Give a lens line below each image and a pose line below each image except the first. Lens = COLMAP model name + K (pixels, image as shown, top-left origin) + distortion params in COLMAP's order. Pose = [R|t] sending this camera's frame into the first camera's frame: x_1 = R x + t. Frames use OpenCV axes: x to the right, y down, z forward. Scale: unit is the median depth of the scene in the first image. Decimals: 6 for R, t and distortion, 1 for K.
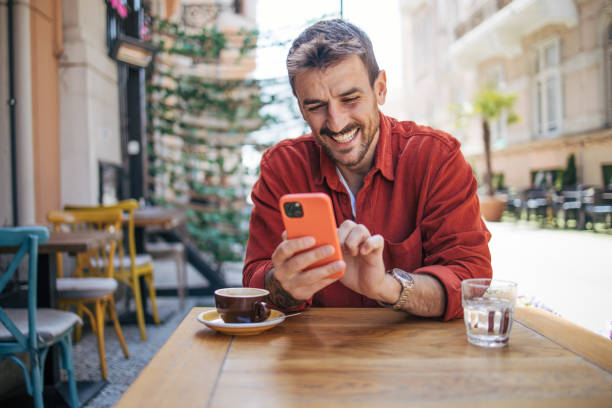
lens RADIAL K [[629.0, 0, 306.0], [0, 629.0, 204.0], [0, 0, 1]] dist [-0.051310, 0.029800]
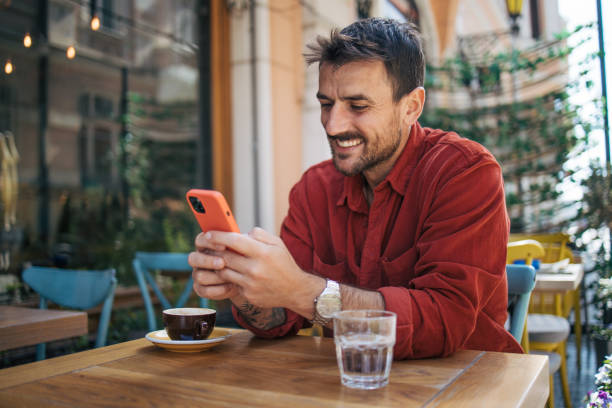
lens RADIAL K [[629.0, 0, 306.0], [0, 629.0, 204.0], [0, 0, 1]] dist [-0.051310, 0.029800]
pose [[0.873962, -0.024111, -0.485396, 0.111728], [-0.003143, 0.998467, -0.055255, 0.003740], [0.485984, 0.049817, 0.872547, 0.033630]]
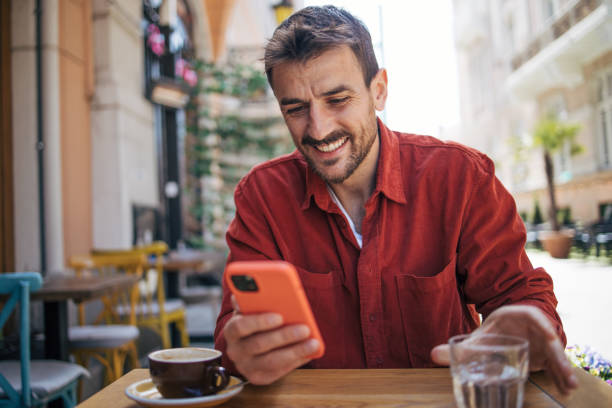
lens RADIAL K [[629.0, 0, 306.0], [0, 629.0, 204.0], [0, 0, 1]] dist [-0.051310, 0.029800]
pose [[0.994753, -0.027869, -0.098435, 0.028155], [0.021332, 0.997535, -0.066850, 0.002341], [0.100055, 0.064400, 0.992896, 0.045855]]
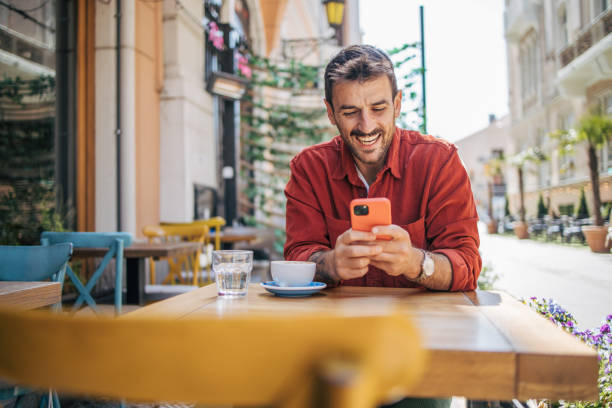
lens RADIAL K [[629.0, 0, 306.0], [0, 629.0, 204.0], [0, 0, 1]] dist [-0.051310, 0.029800]
pose [[0.984611, 0.003301, -0.174728, 0.047901], [-0.011693, 0.998825, -0.047024, 0.013833], [0.174368, 0.048343, 0.983493, -0.047414]]
